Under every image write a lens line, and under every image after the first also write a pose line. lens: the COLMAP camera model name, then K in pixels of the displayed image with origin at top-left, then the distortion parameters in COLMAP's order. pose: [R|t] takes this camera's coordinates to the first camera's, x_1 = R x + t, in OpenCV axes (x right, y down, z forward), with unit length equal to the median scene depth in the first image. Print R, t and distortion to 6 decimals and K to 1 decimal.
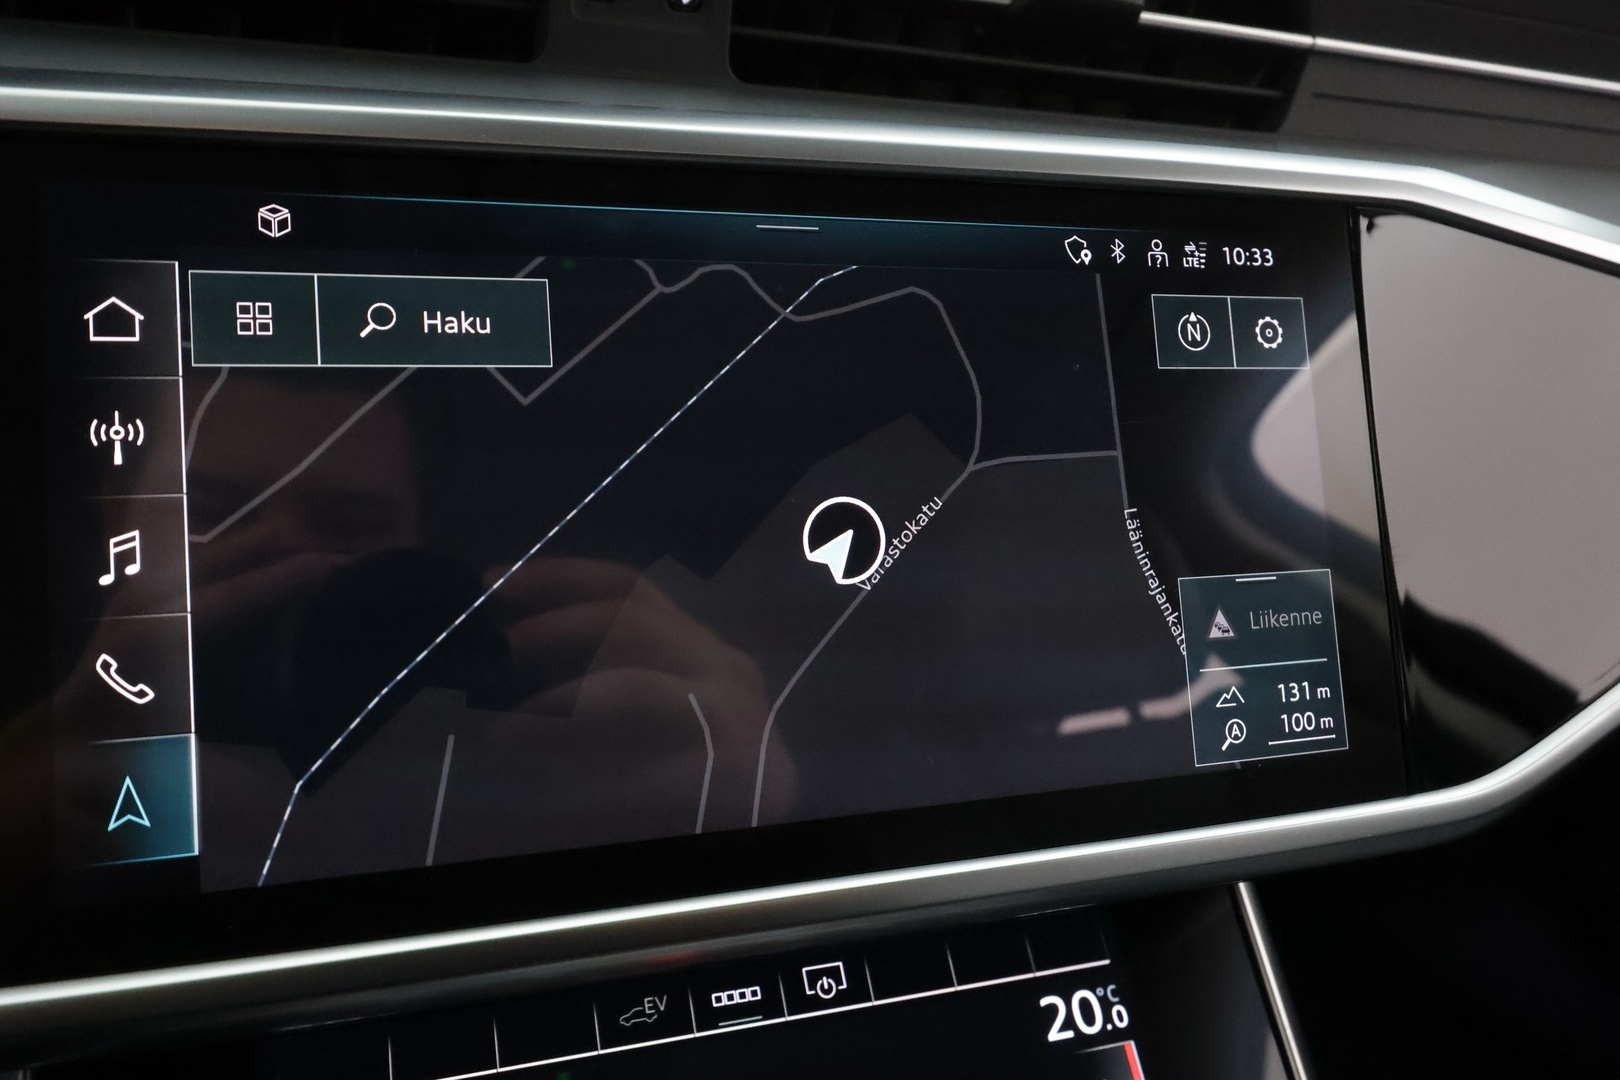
lens RADIAL K [[1300.2, 0, 811.0], [0, 1300.2, 528.9], [0, 0, 1]] dist [0.007410, -0.002543]
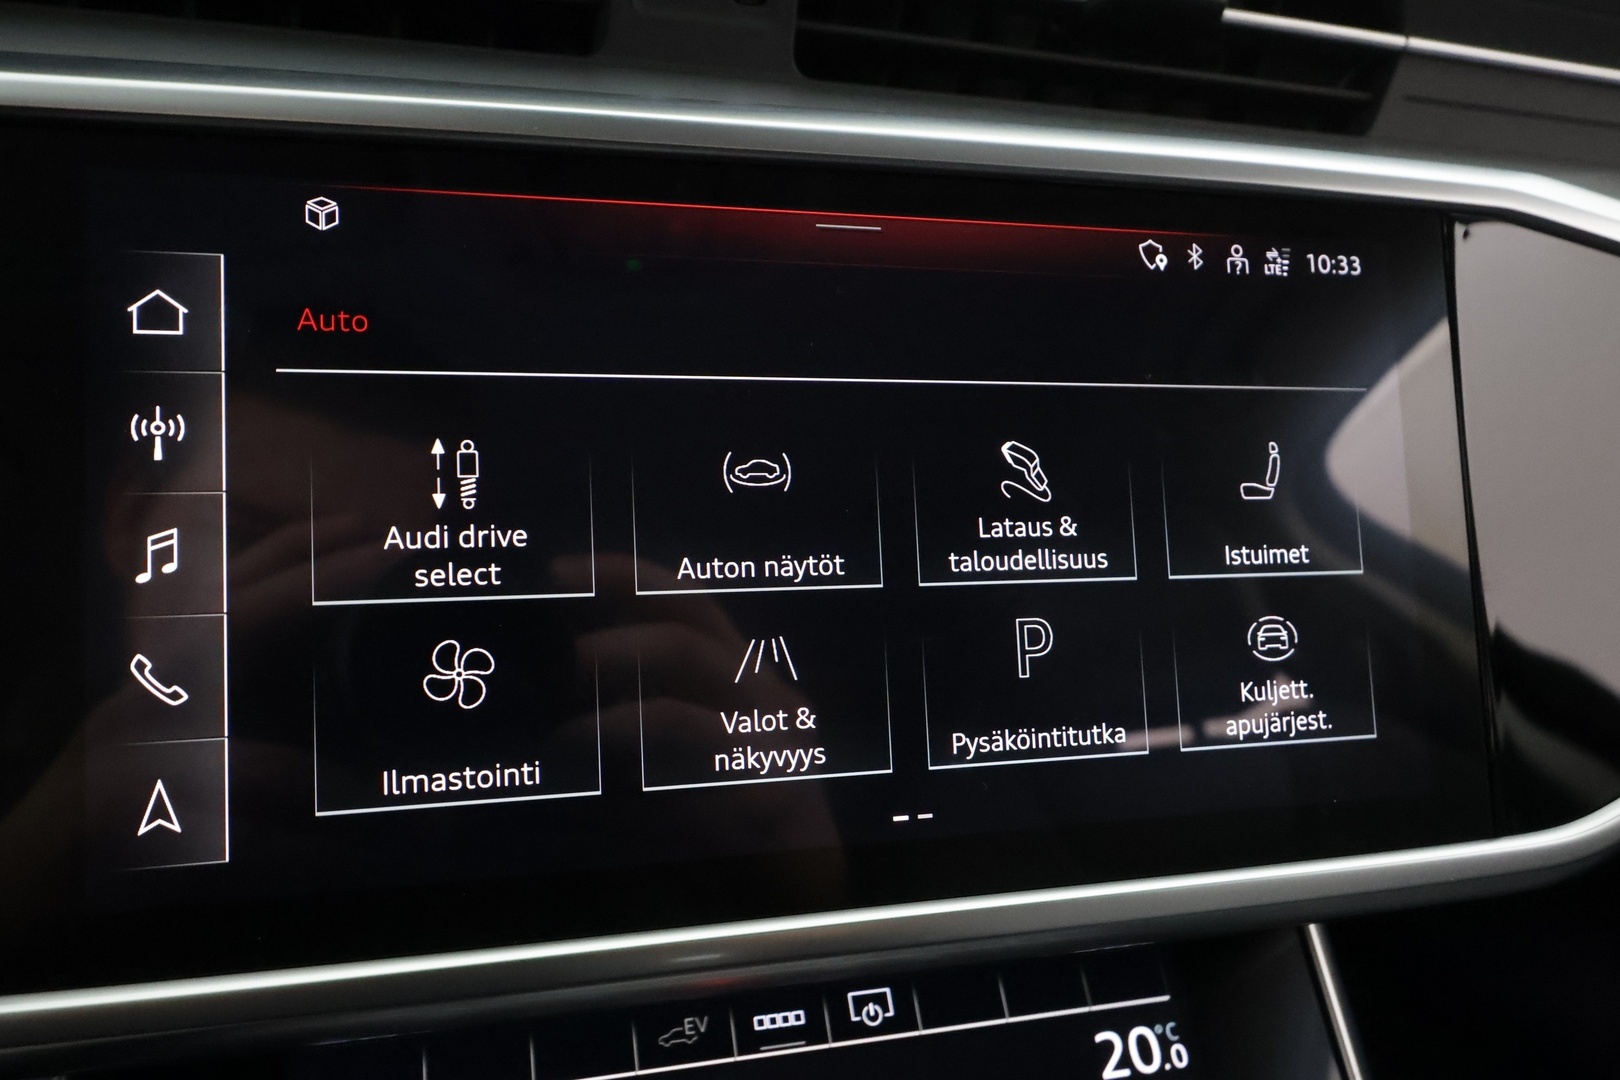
lens RADIAL K [[1300.2, 0, 811.0], [0, 1300.2, 528.9], [0, 0, 1]] dist [0.007410, -0.002543]
pose [[0.998581, 0.022855, -0.048095, 0.004912], [-0.022997, 0.999733, -0.002387, -0.005146], [0.048028, 0.003490, 0.998840, 0.033682]]
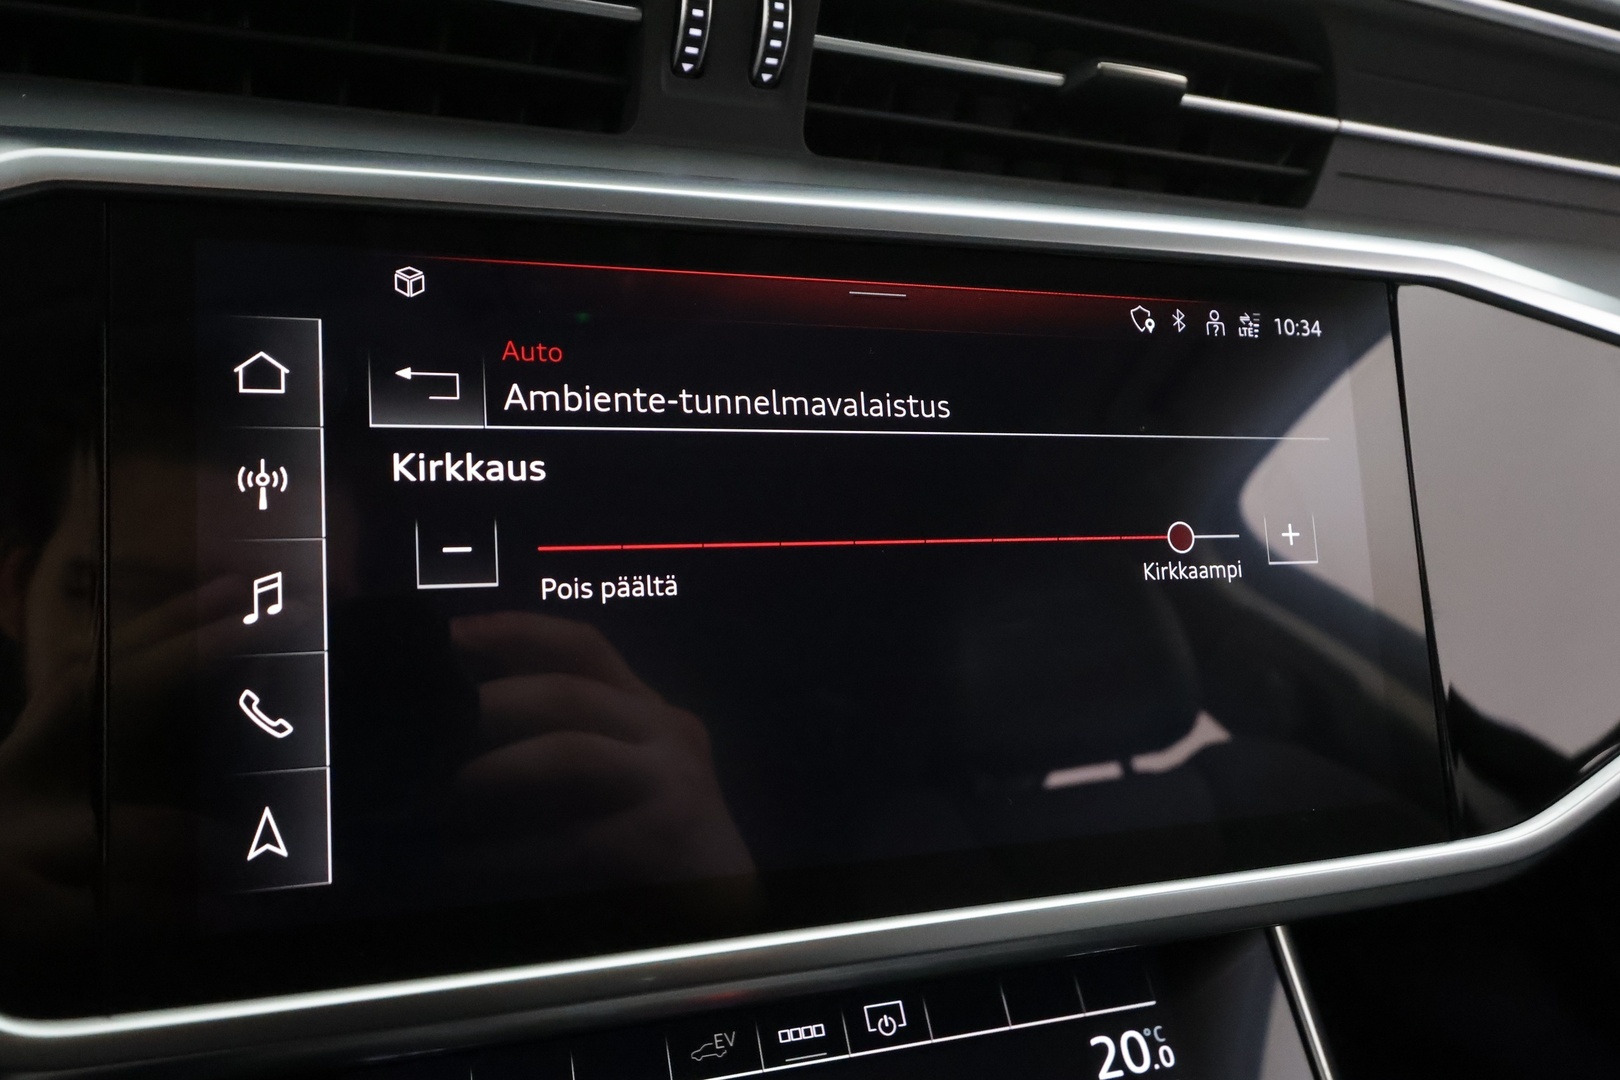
lens RADIAL K [[1300.2, 0, 811.0], [0, 1300.2, 528.9], [0, 0, 1]] dist [0.007410, -0.002543]
pose [[0.999702, 0.012929, 0.020701, -0.081263], [-0.012097, 0.999133, -0.039833, 0.002116], [-0.021198, 0.039571, 0.998992, -0.045851]]
